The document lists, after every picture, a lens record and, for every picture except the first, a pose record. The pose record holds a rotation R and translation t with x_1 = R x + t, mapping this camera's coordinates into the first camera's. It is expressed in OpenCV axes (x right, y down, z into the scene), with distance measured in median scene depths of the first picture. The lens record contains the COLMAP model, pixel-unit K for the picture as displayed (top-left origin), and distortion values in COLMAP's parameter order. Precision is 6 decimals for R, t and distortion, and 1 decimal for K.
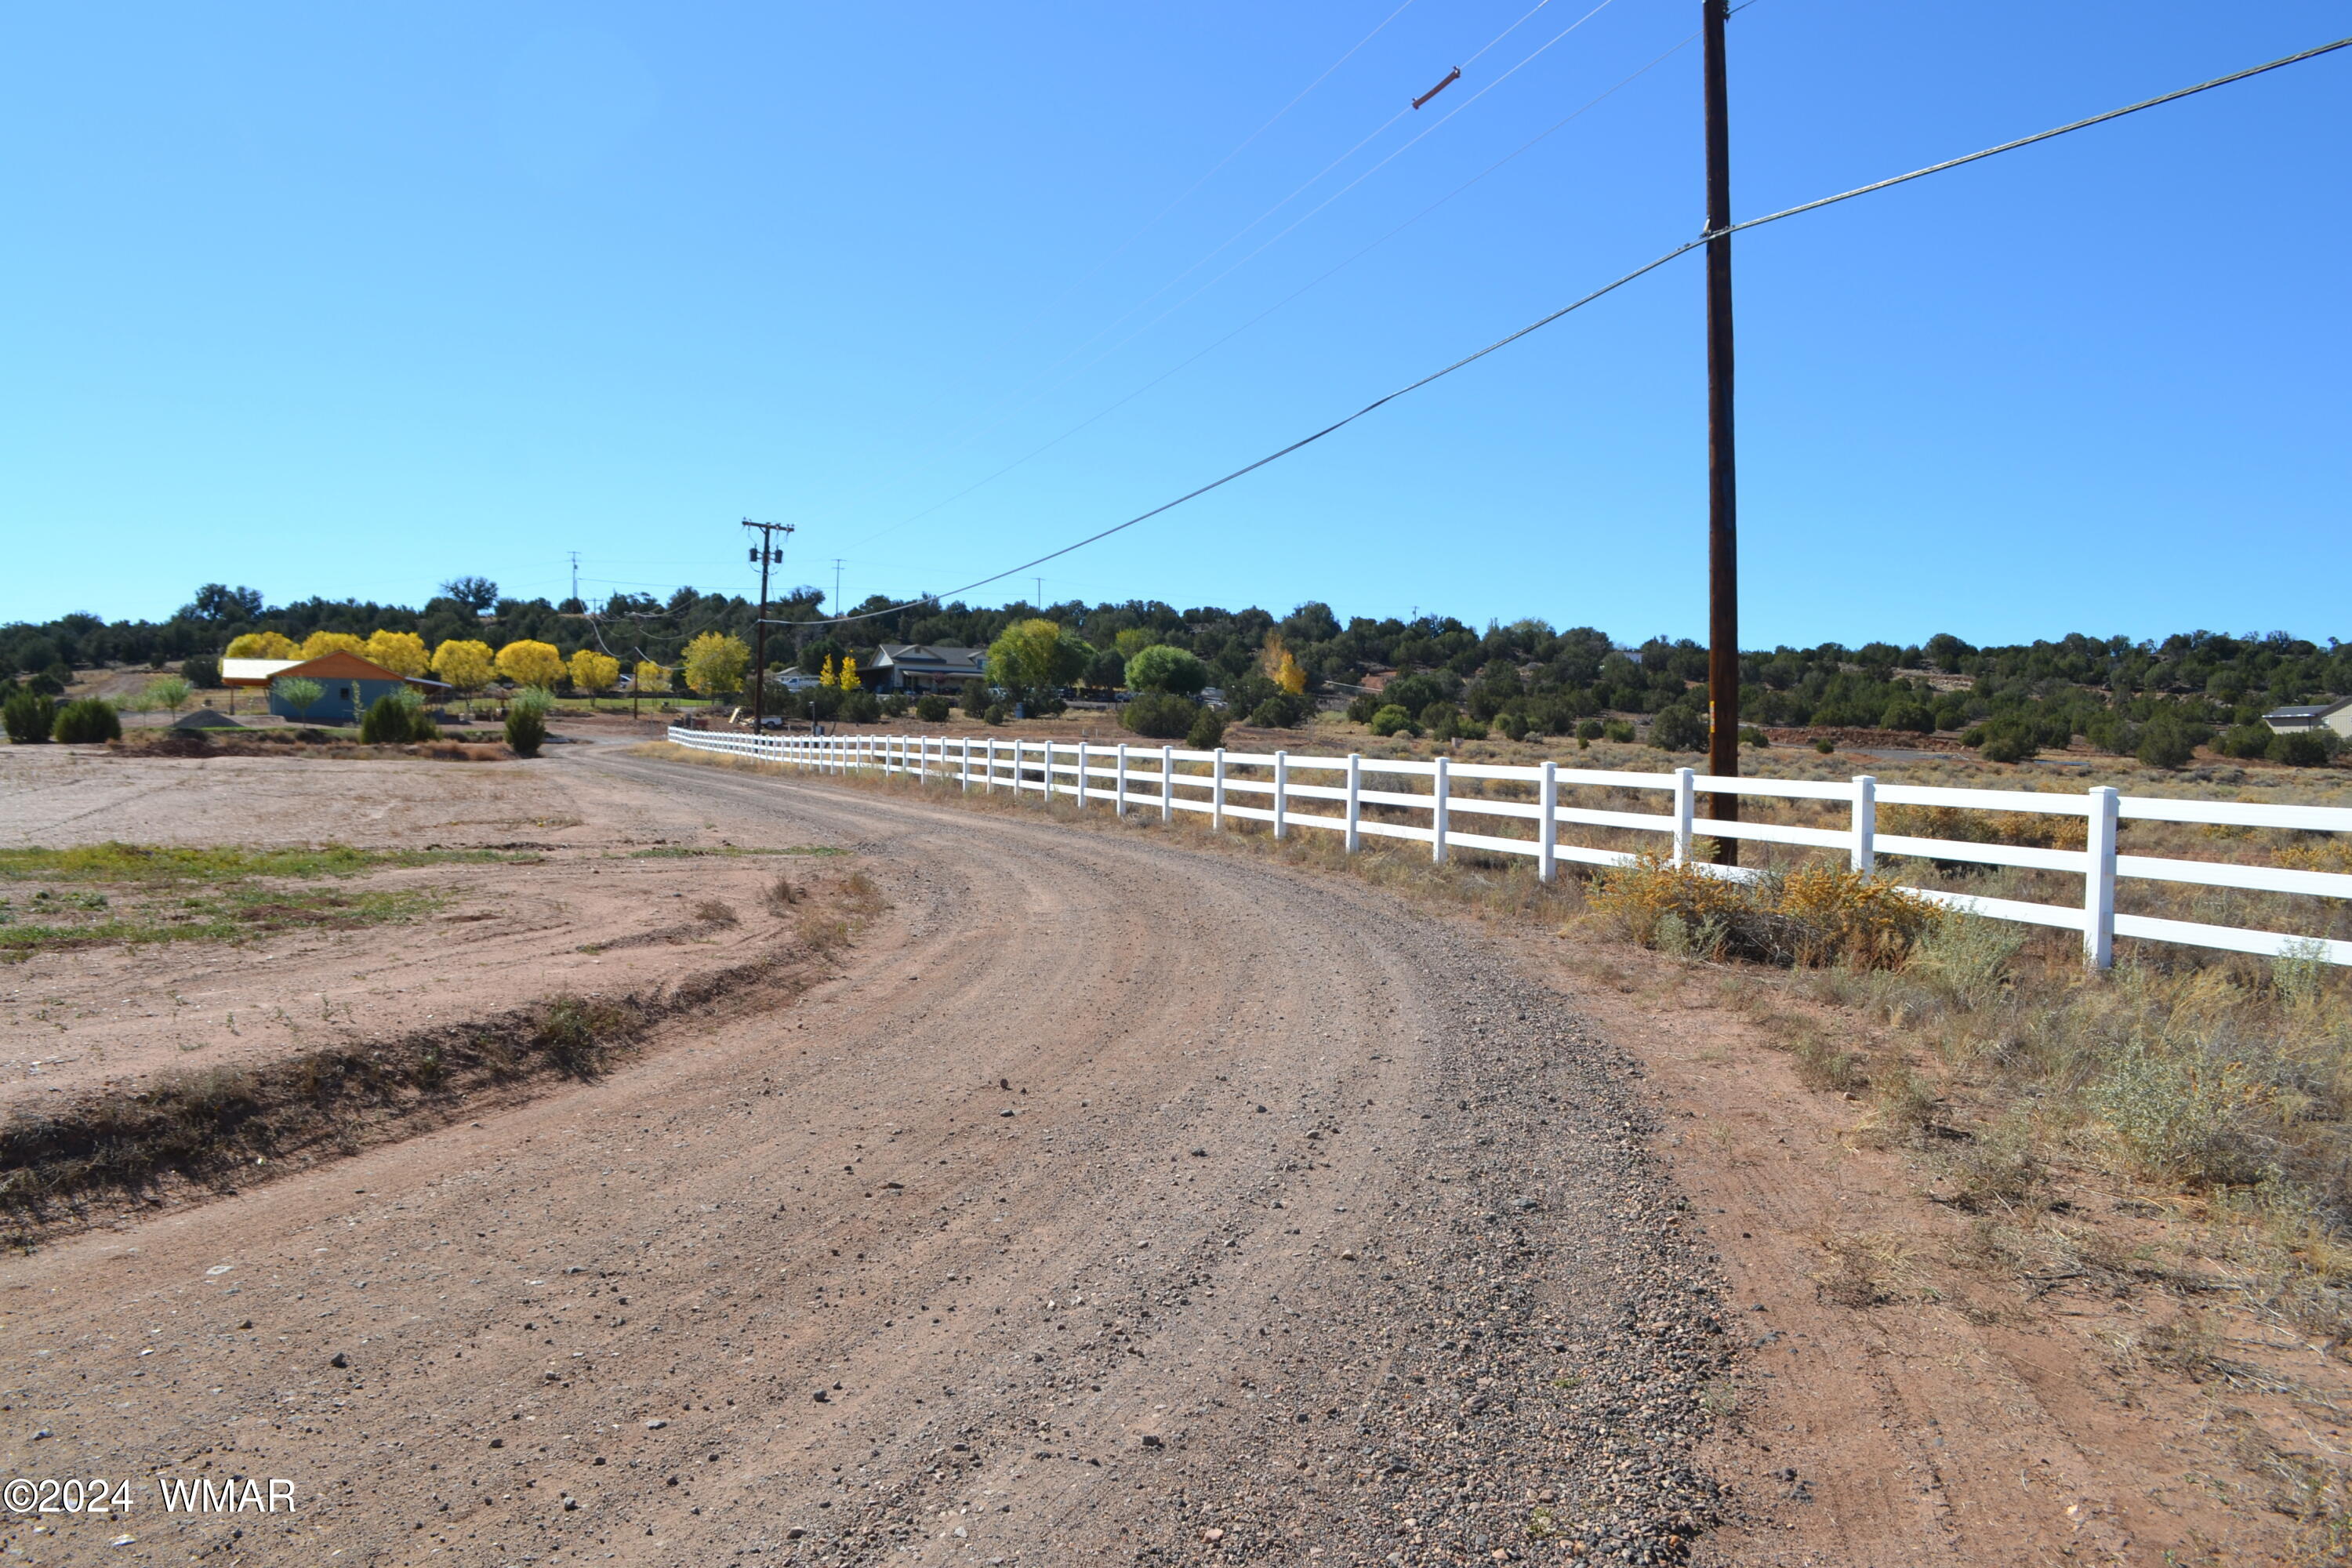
lens RADIAL K [[1858.8, 0, 1160.0], [0, 1858.8, 777.1], [0, 0, 1]] dist [-0.017184, 0.009385]
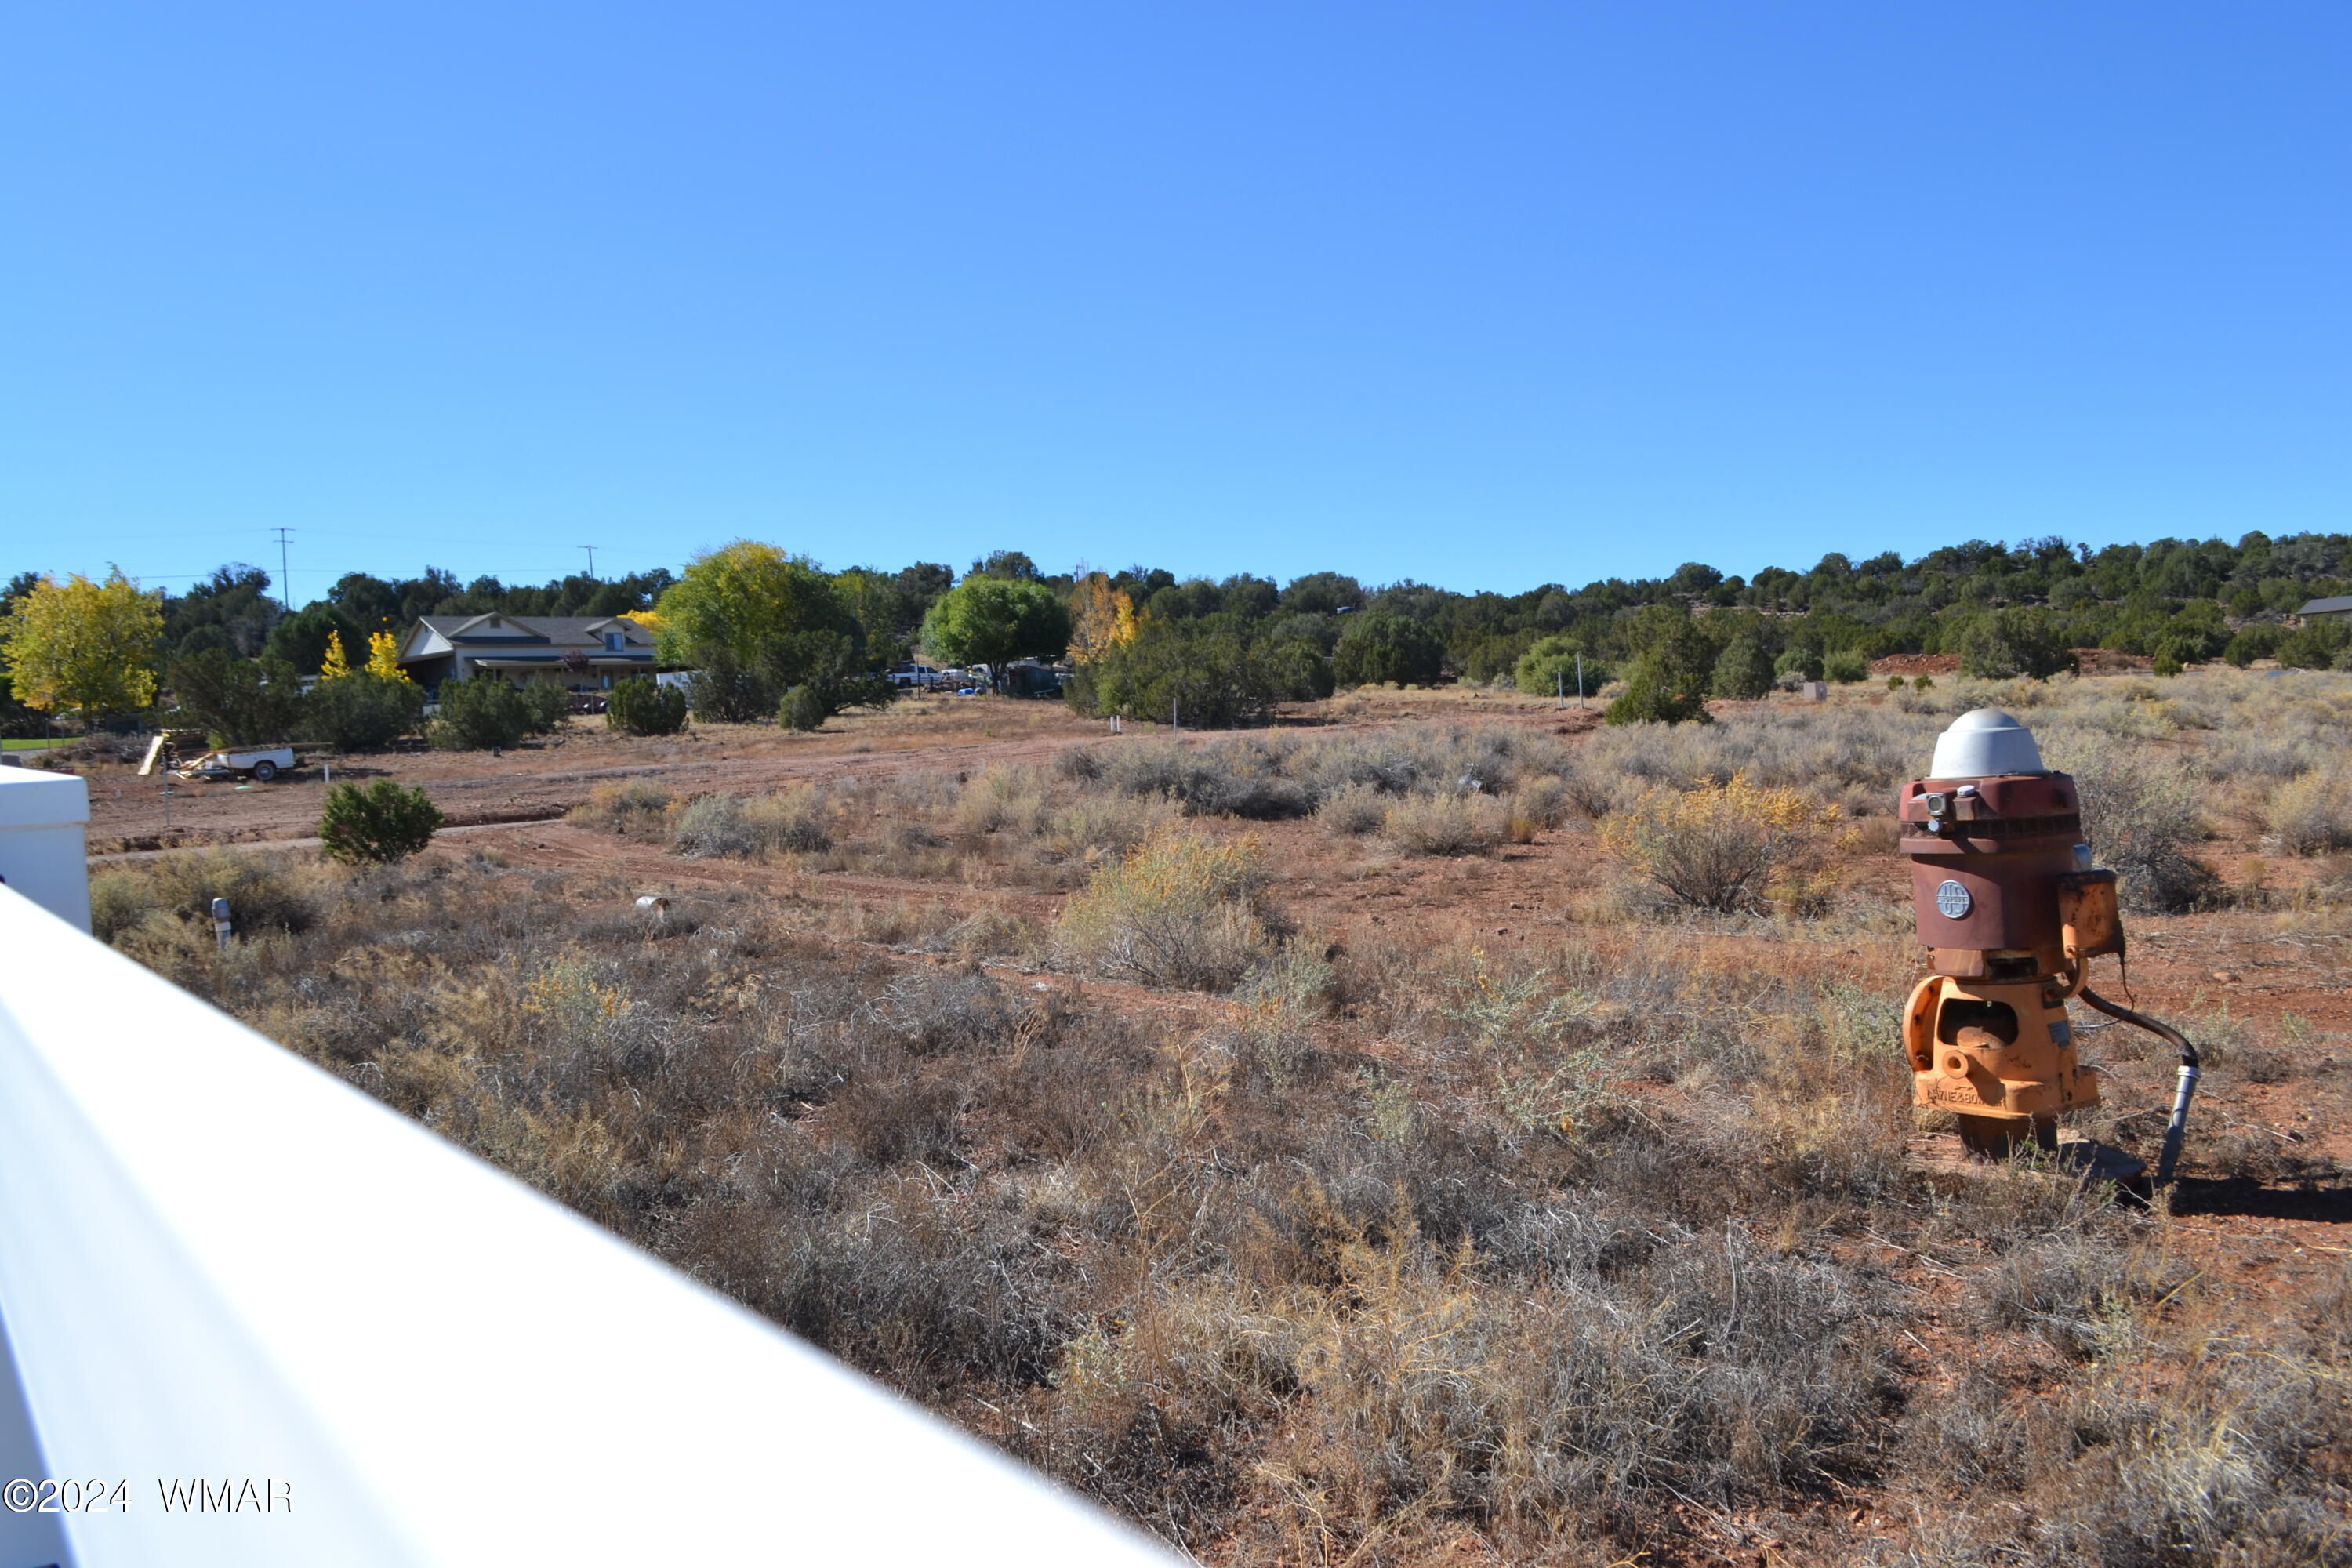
lens RADIAL K [[1858.8, 0, 1157.4], [0, 1858.8, 810.3], [0, 0, 1]] dist [-0.017184, 0.009385]
pose [[0.957236, -0.087012, 0.275912, -0.069928], [0.083099, 0.996206, 0.025866, -0.007474], [-0.277116, -0.001832, 0.960835, 0.294528]]
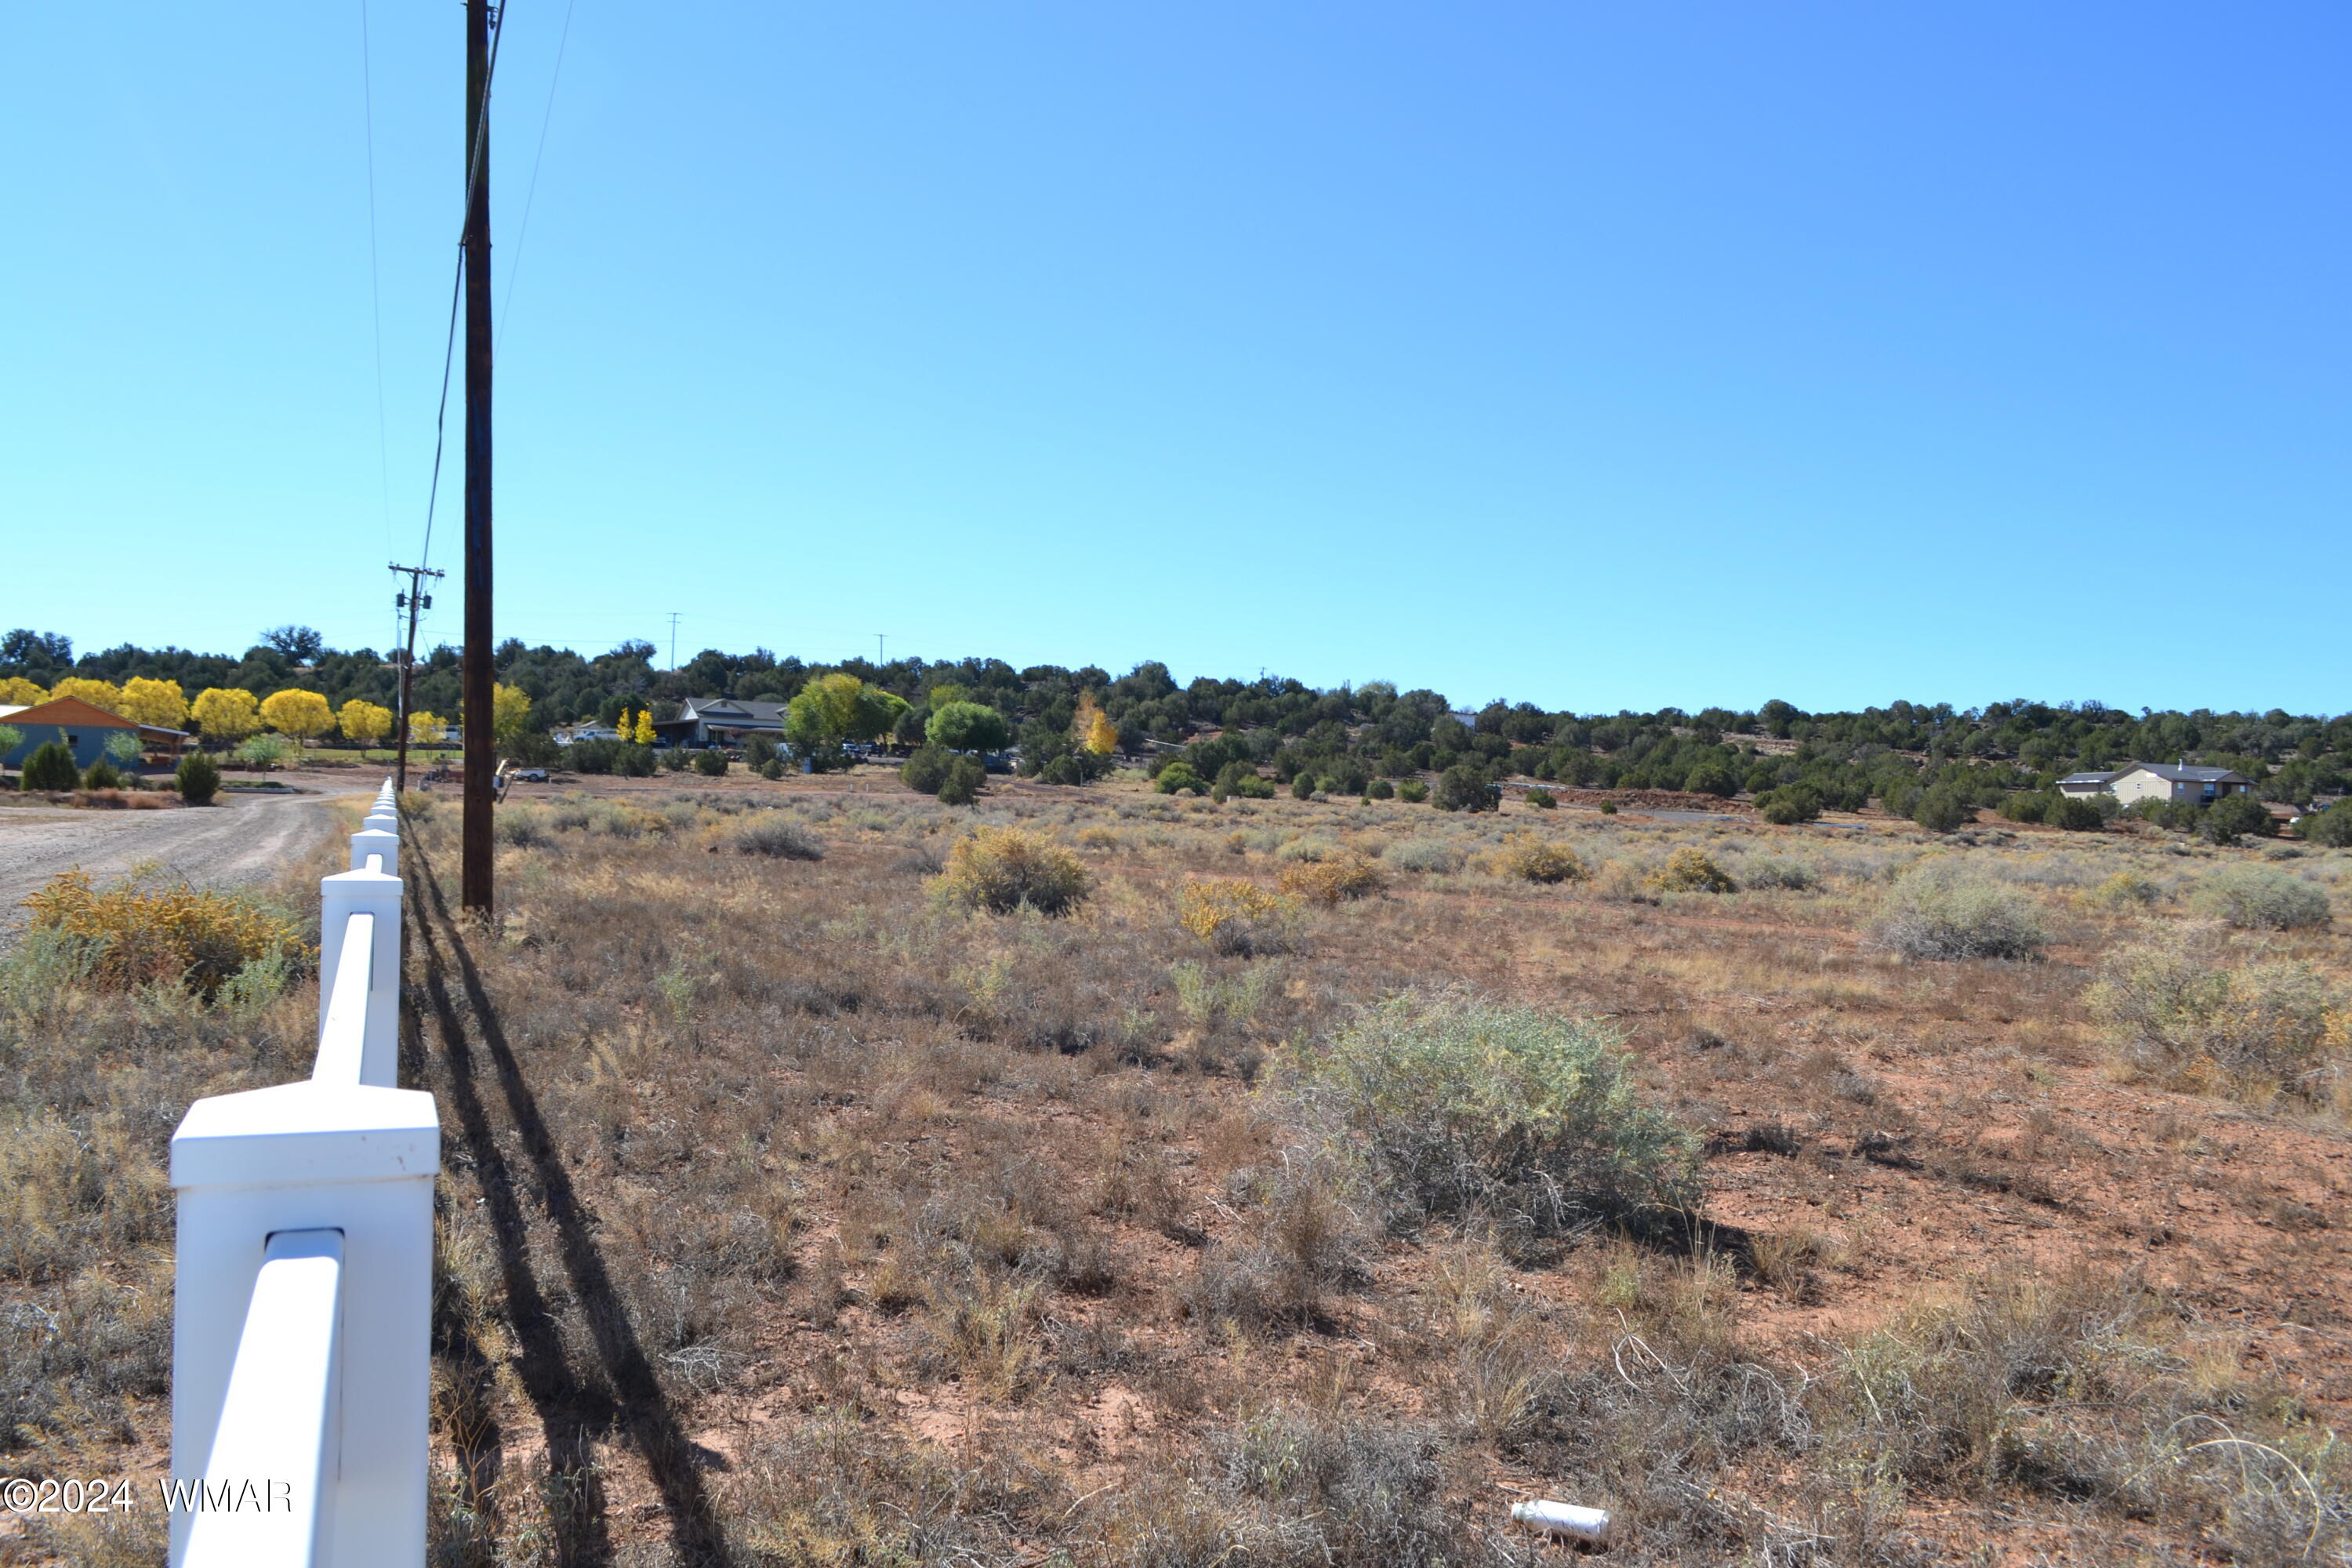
lens RADIAL K [[1858.8, 0, 1159.2], [0, 1858.8, 794.4], [0, 0, 1]] dist [-0.017184, 0.009385]
pose [[0.998452, 0.007687, 0.055088, 0.033129], [-0.006411, 0.999708, -0.023310, 0.000815], [-0.055251, 0.022920, 0.998209, 0.001154]]
